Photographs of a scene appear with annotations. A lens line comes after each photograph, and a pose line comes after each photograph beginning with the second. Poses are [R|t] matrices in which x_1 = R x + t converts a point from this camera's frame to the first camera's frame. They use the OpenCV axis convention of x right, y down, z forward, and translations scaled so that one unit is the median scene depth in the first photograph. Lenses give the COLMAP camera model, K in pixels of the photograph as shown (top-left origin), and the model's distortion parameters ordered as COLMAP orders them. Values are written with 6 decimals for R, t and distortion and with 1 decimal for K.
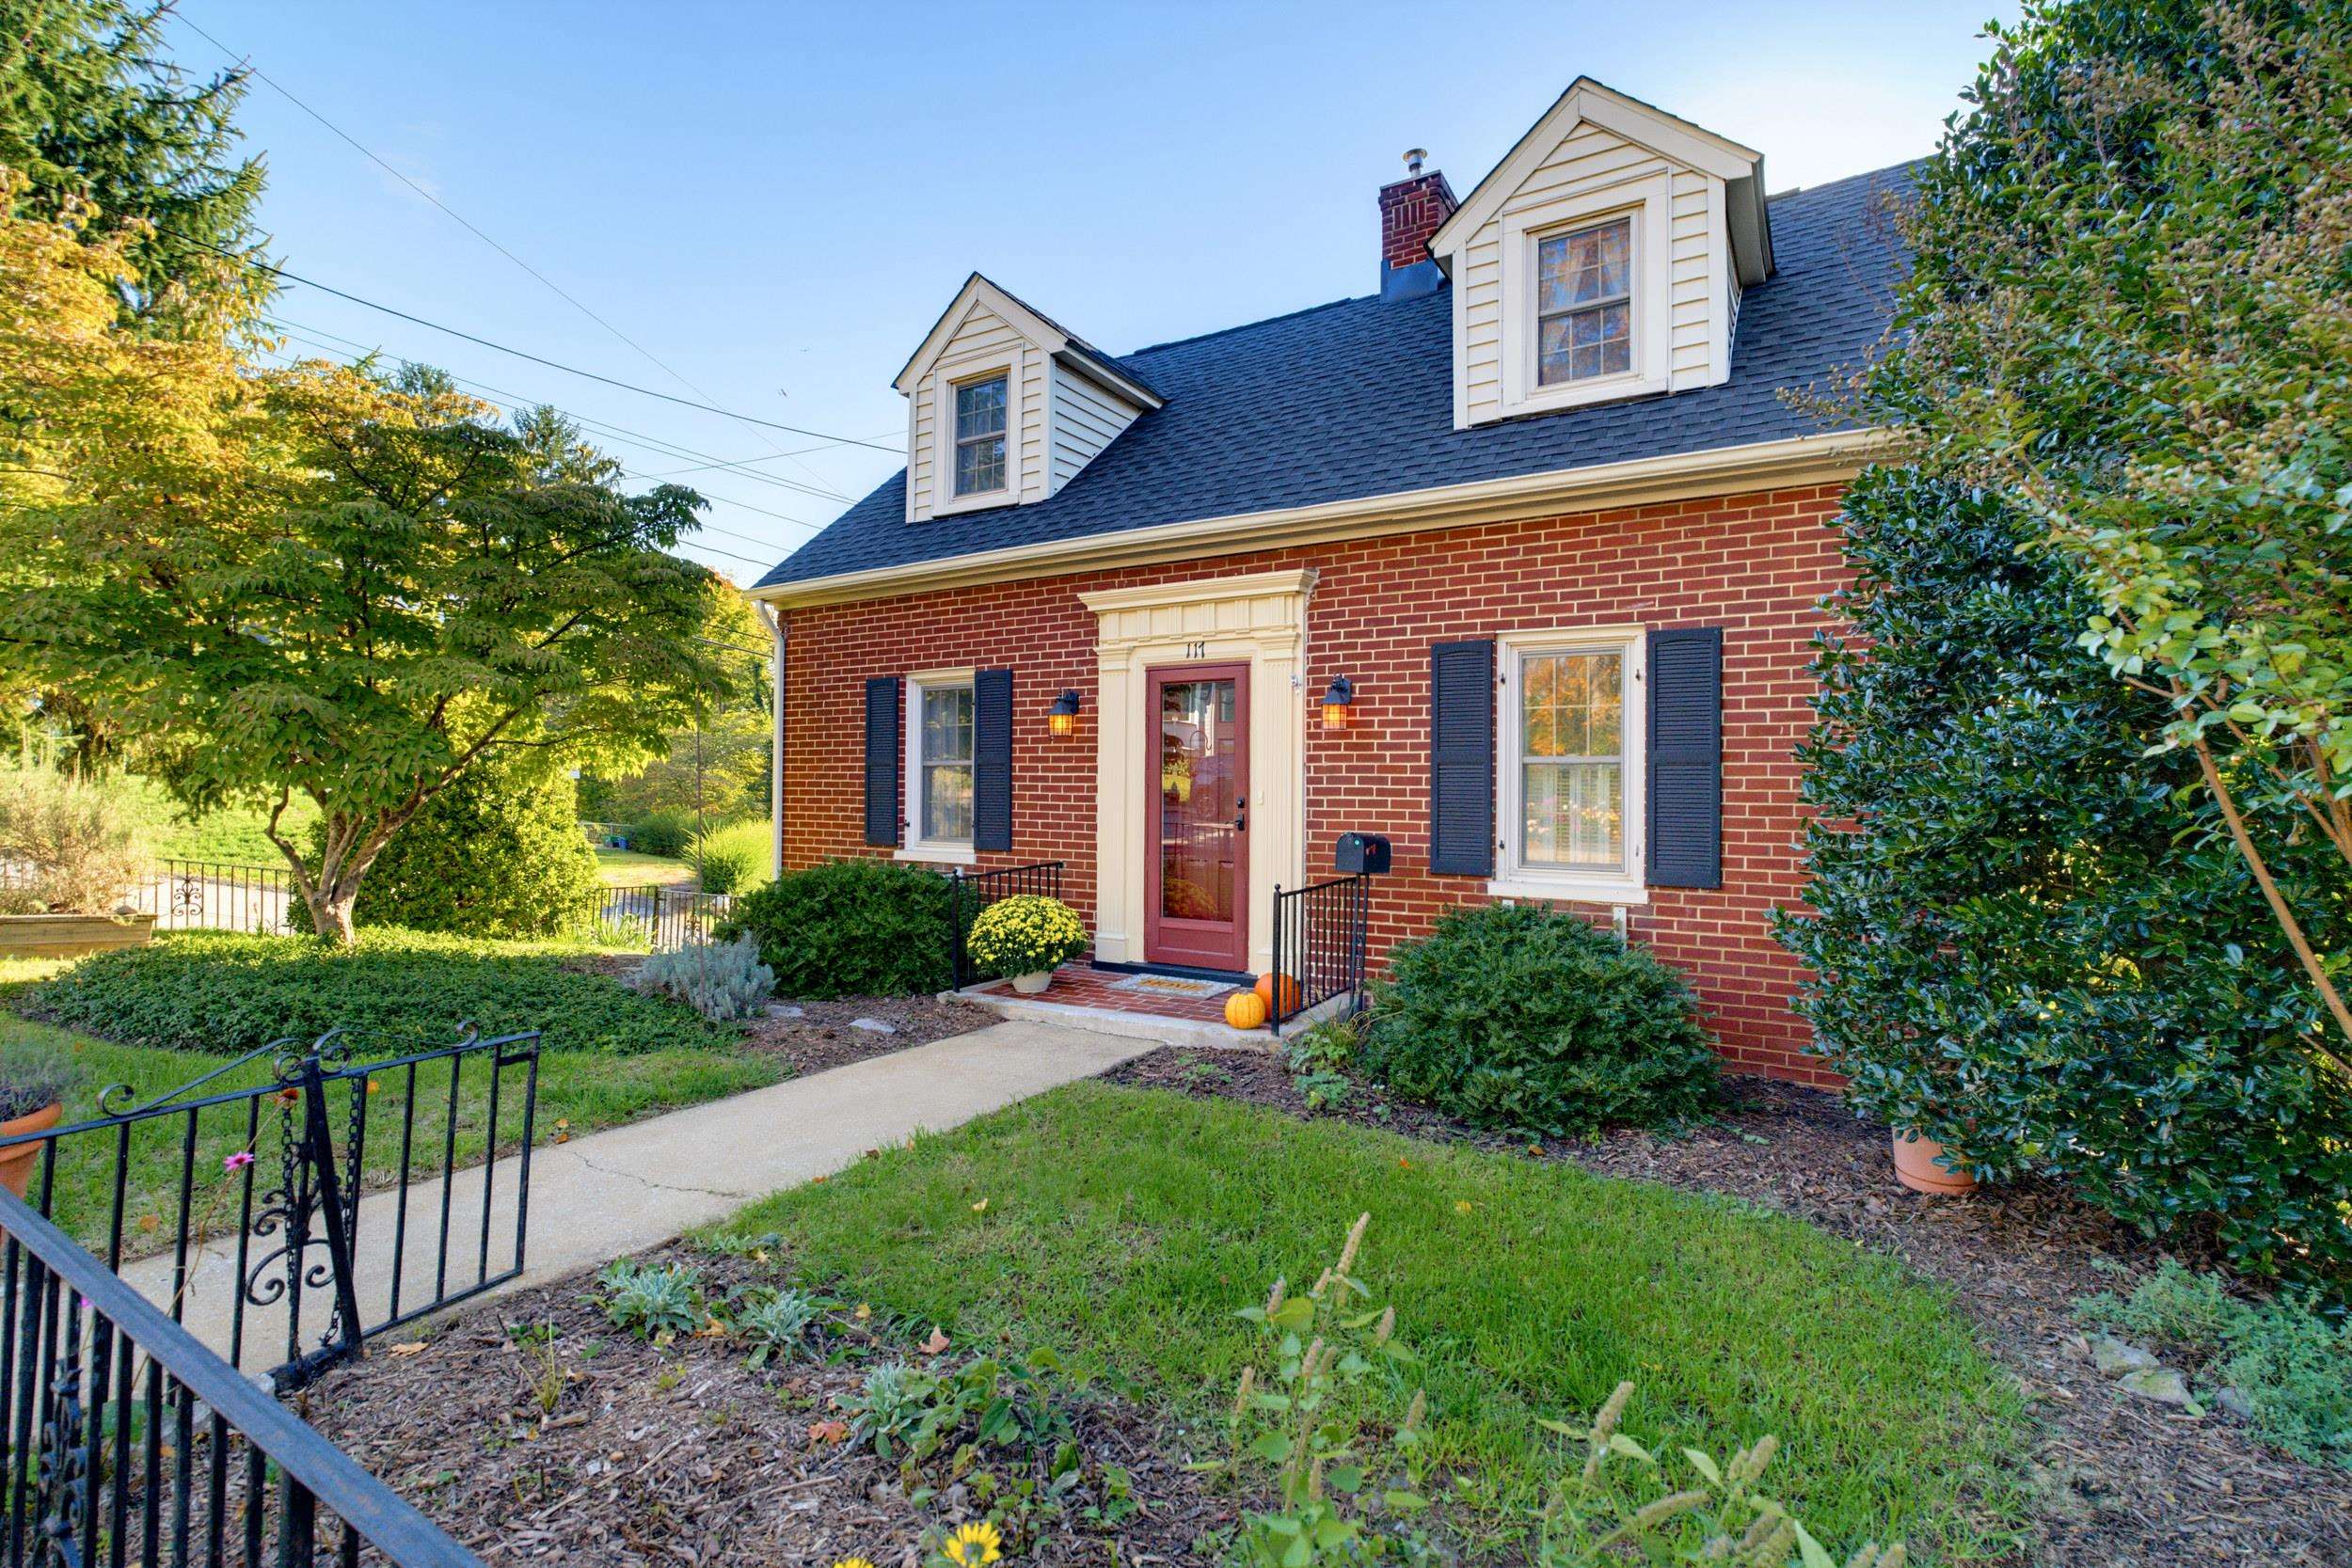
lens RADIAL K [[1083.2, 0, 1167.7], [0, 1083.2, 779.4], [0, 0, 1]] dist [-0.024321, 0.004459]
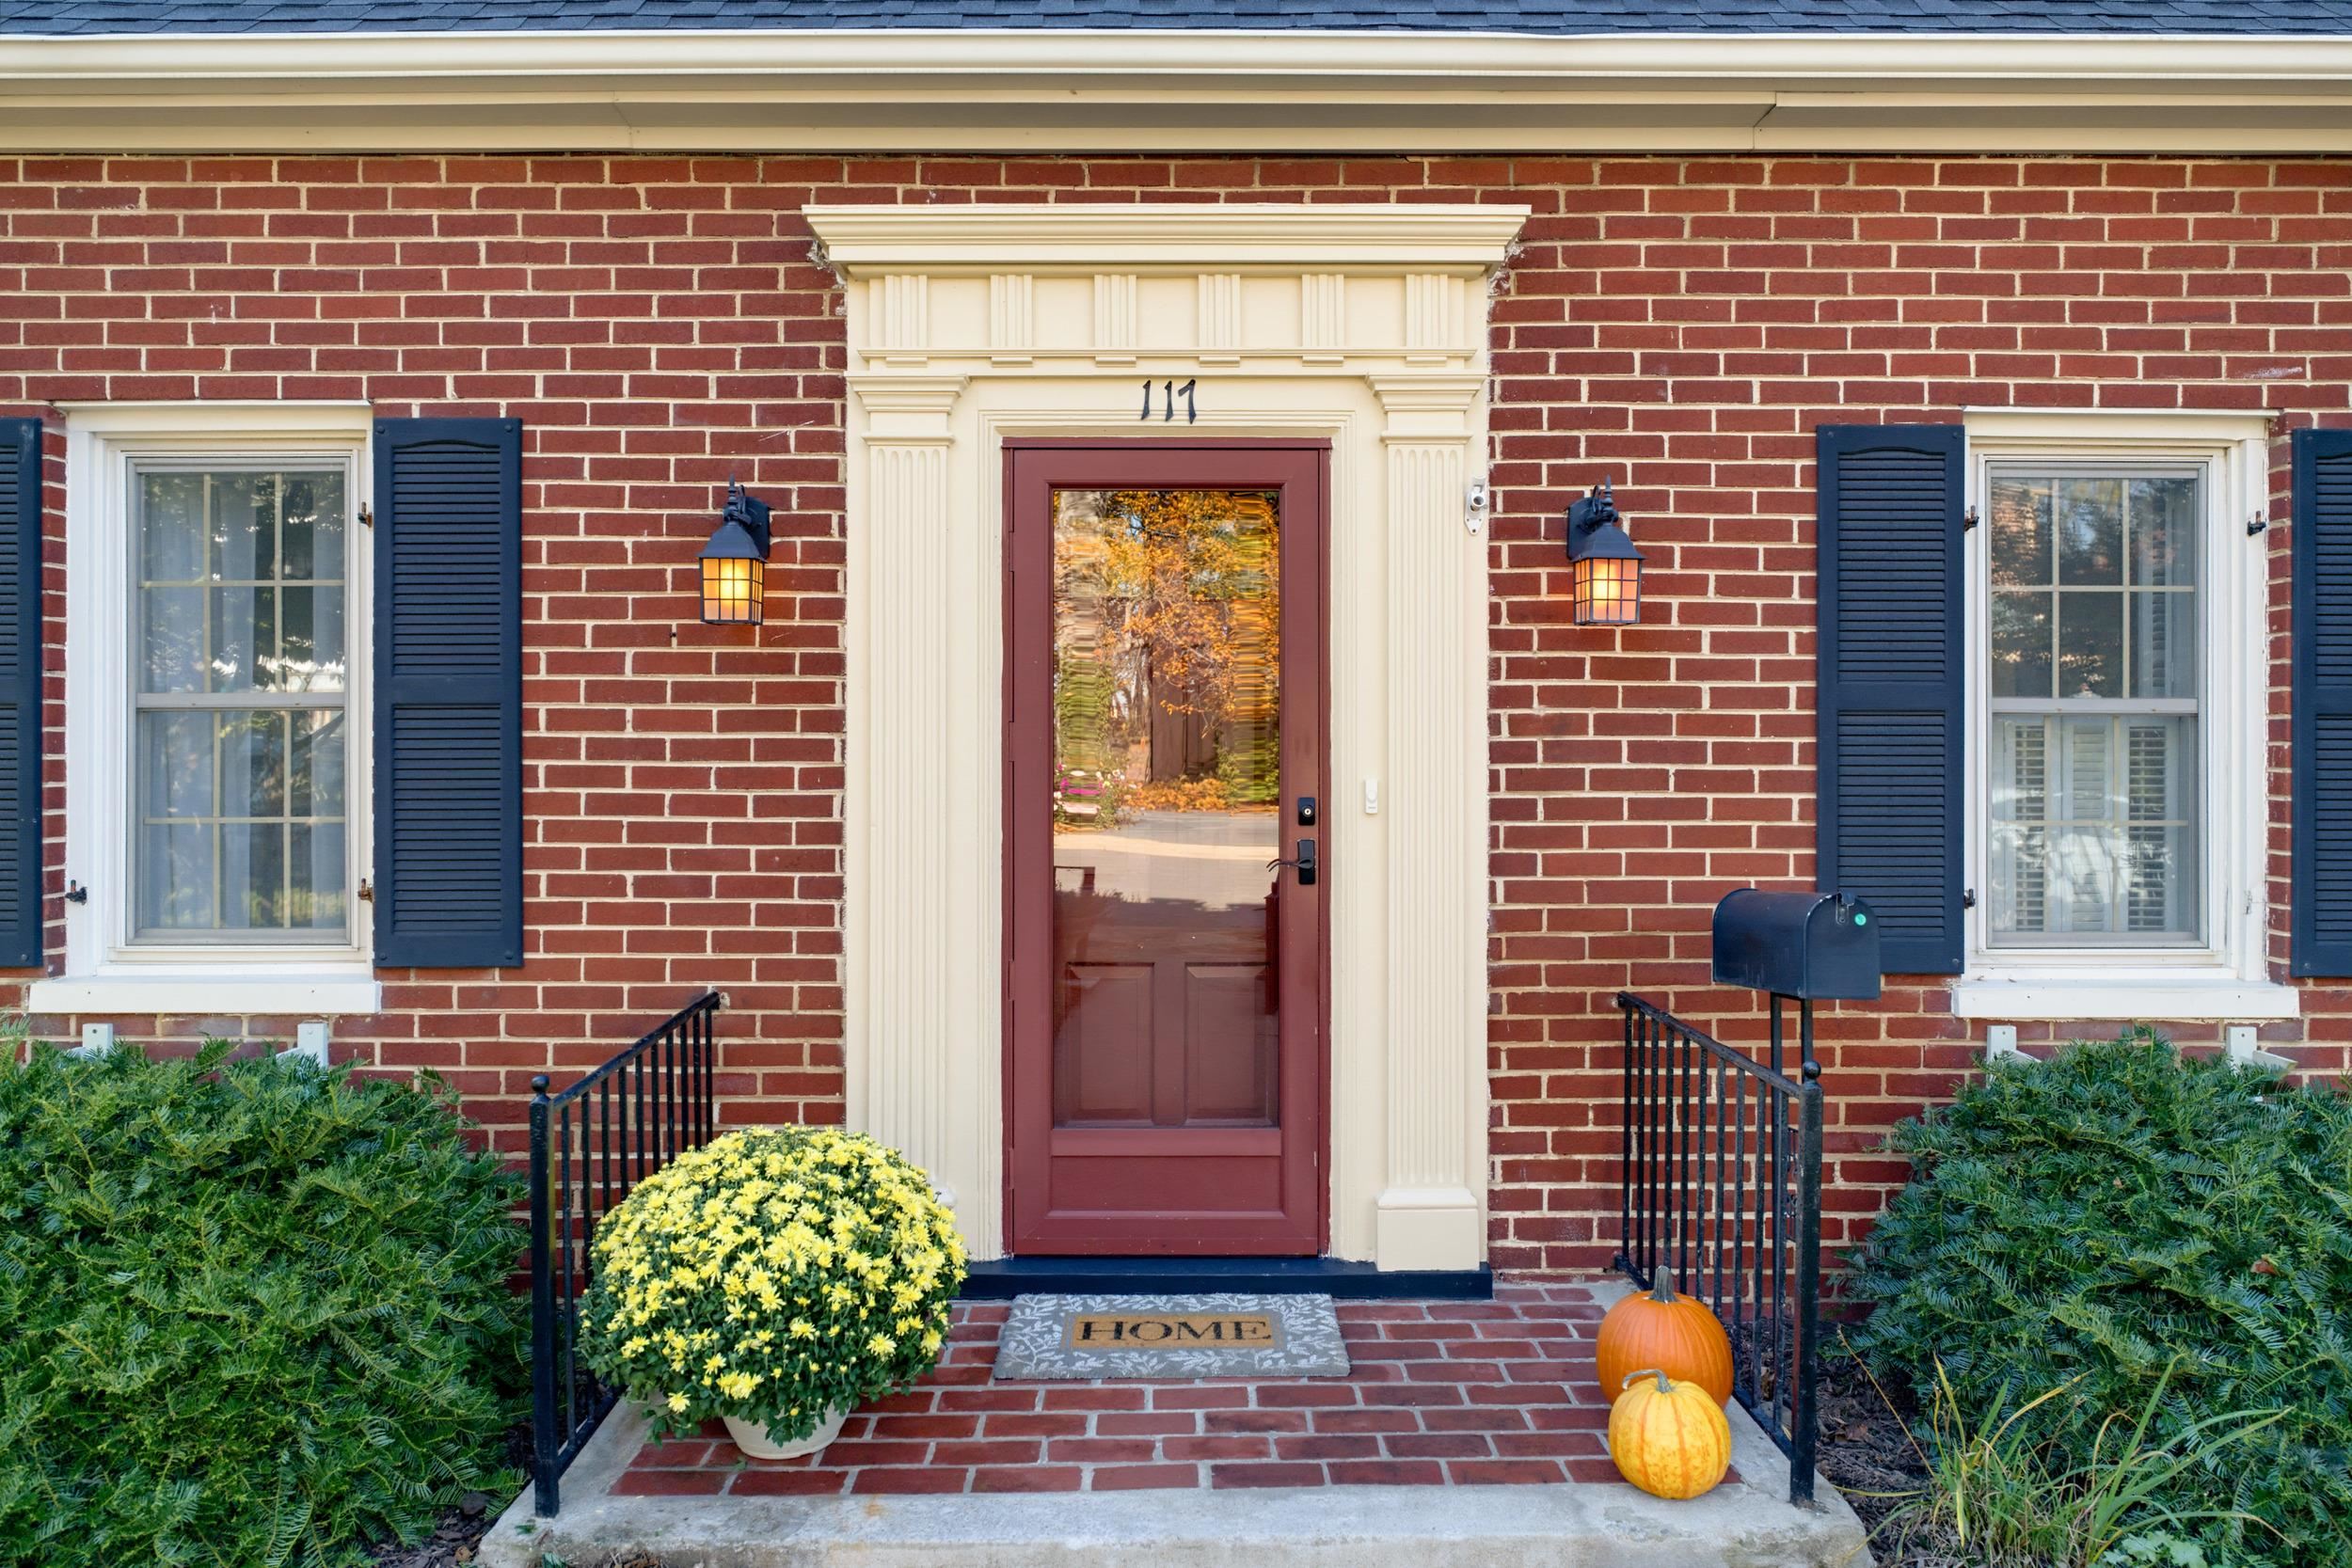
lens RADIAL K [[1603.2, 0, 1187.1], [0, 1603.2, 745.3], [0, 0, 1]] dist [0.001606, -0.001926]
pose [[0.846790, -0.004191, 0.531910, -0.289961], [0.001275, 0.999982, 0.005850, -0.005146], [-0.531925, -0.004276, 0.846781, 0.590455]]
